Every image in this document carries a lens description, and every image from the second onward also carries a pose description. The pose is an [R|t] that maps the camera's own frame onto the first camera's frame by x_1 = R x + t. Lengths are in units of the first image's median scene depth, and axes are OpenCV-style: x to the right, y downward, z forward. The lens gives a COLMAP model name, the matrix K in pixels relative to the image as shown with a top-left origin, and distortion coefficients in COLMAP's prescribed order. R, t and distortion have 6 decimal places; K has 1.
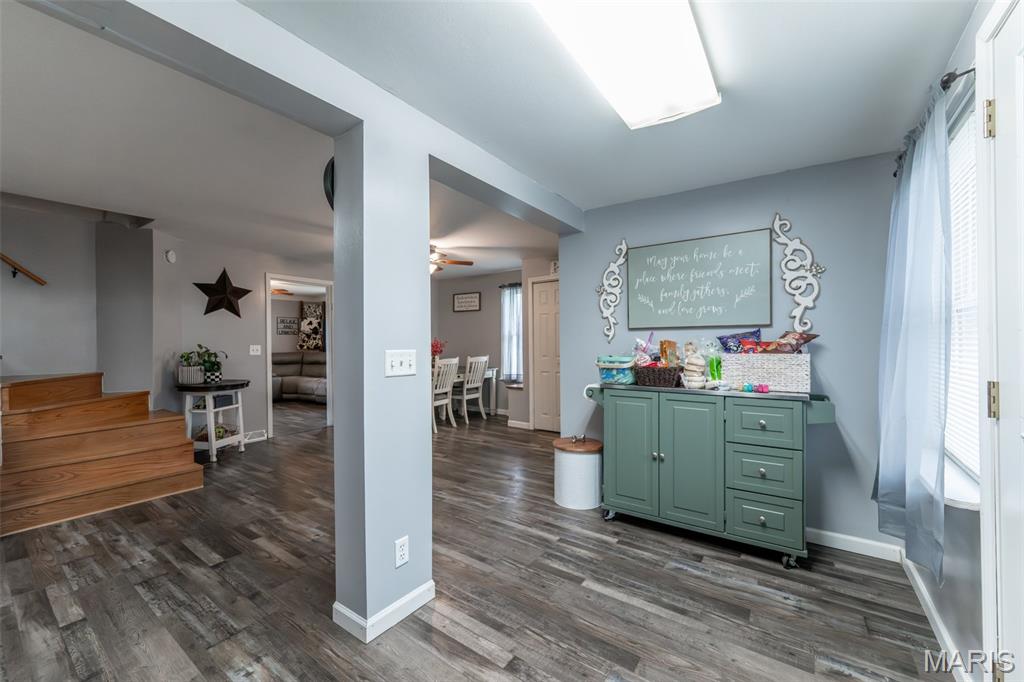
lens RADIAL K [[402.9, 0, 515.2], [0, 402.9, 345.5], [0, 0, 1]] dist [0.003595, -0.000349]
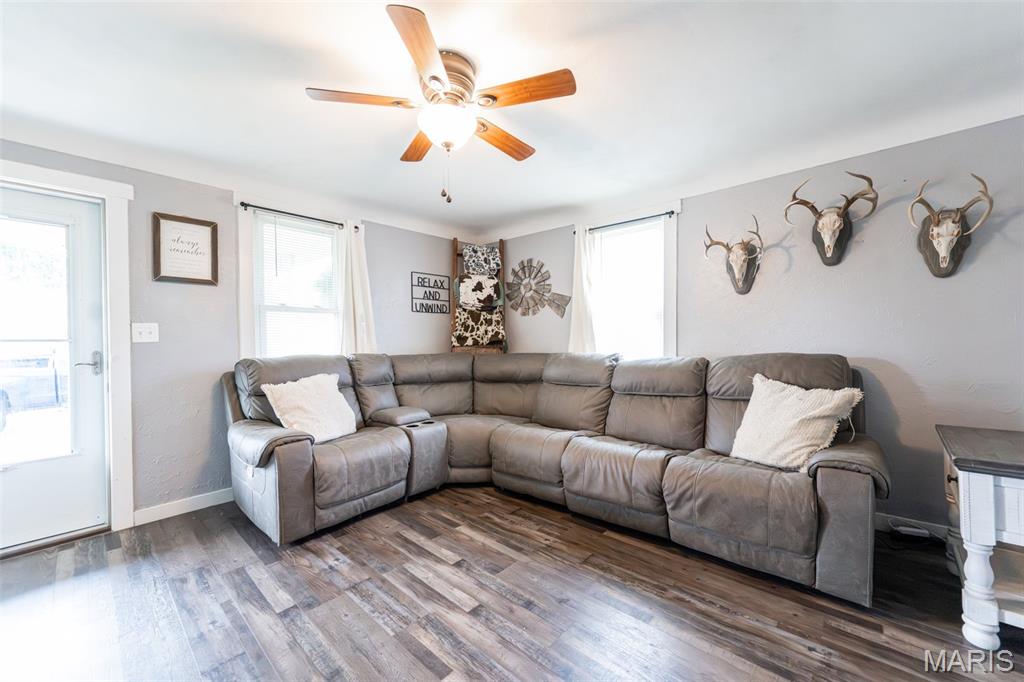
lens RADIAL K [[402.9, 0, 522.3], [0, 402.9, 339.7], [0, 0, 1]] dist [0.003595, -0.000349]
pose [[0.994682, -0.006297, -0.102803, -0.414995], [0.006377, 0.999980, 0.000451, 0.002646], [0.102799, -0.001104, 0.994702, 0.564765]]
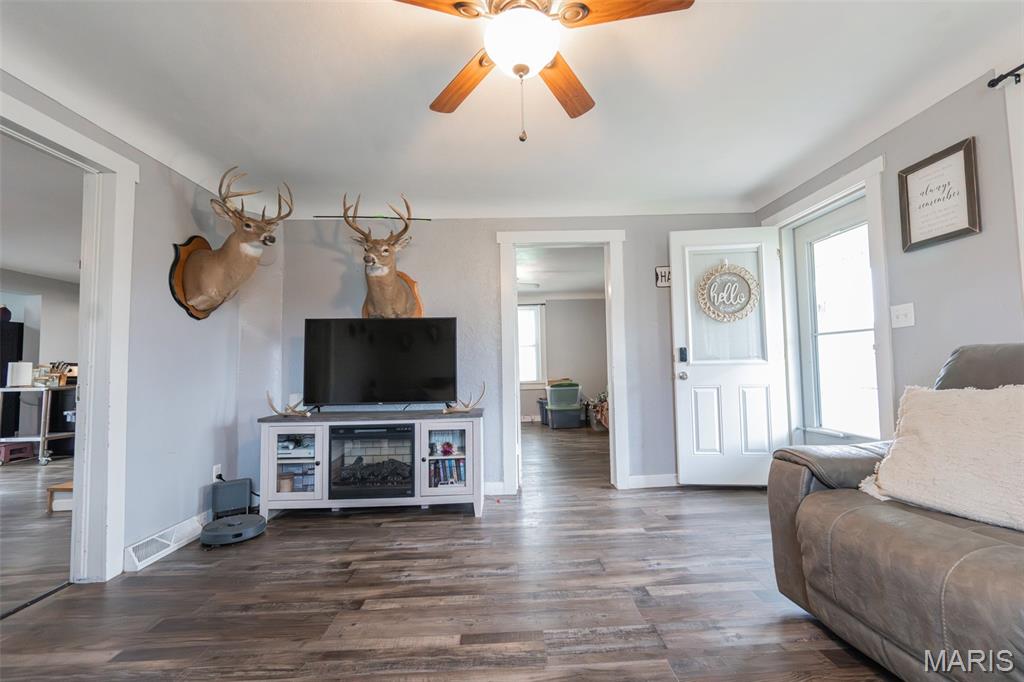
lens RADIAL K [[402.9, 0, 513.8], [0, 402.9, 347.0], [0, 0, 1]] dist [0.003595, -0.000349]
pose [[-0.795949, -0.007036, -0.605322, -0.378919], [0.022259, 0.998916, -0.040879, 0.018281], [0.604954, -0.046011, -0.794930, 0.851770]]
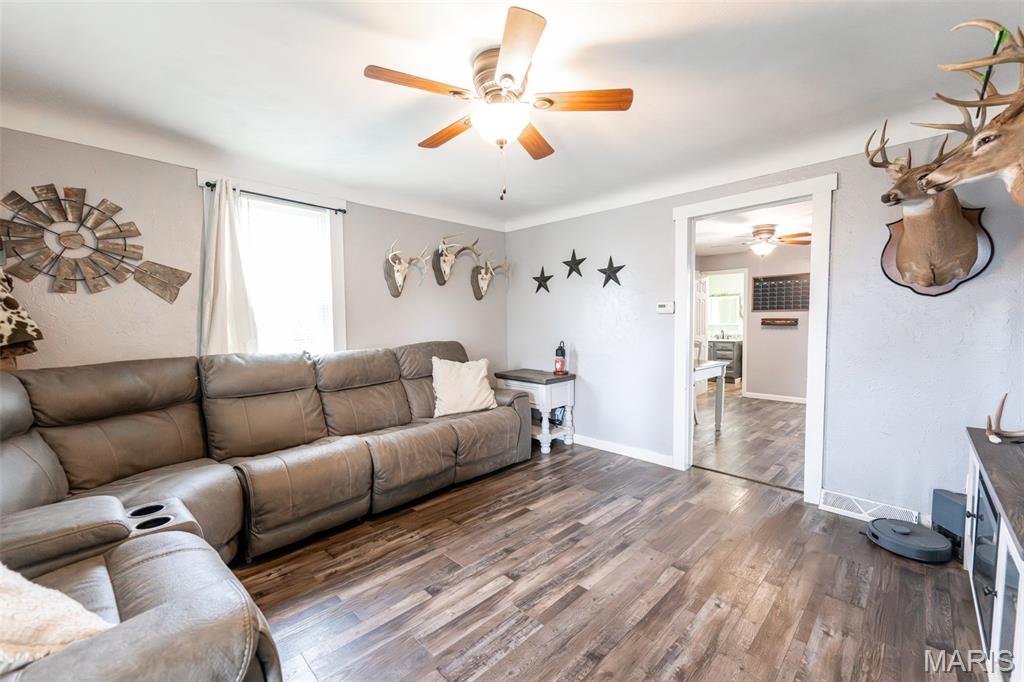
lens RADIAL K [[402.9, 0, 518.1], [0, 402.9, 346.8], [0, 0, 1]] dist [0.003595, -0.000349]
pose [[0.158408, -0.051445, 0.986033, -0.650657], [0.009901, 0.998674, 0.050514, -0.001545], [-0.987324, 0.001761, 0.158707, 0.708824]]
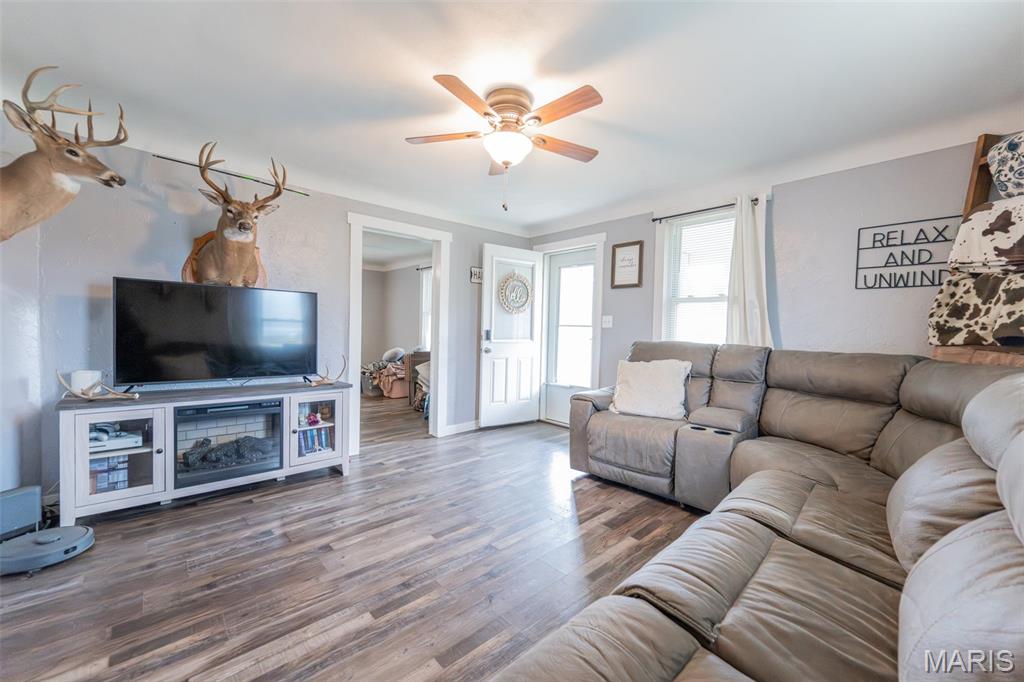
lens RADIAL K [[402.9, 0, 516.0], [0, 402.9, 347.3], [0, 0, 1]] dist [0.003595, -0.000349]
pose [[-0.207995, 0.042366, -0.977212, -0.248415], [-0.024552, 0.998521, 0.048515, 0.005078], [0.977822, 0.034083, -0.206647, 0.798842]]
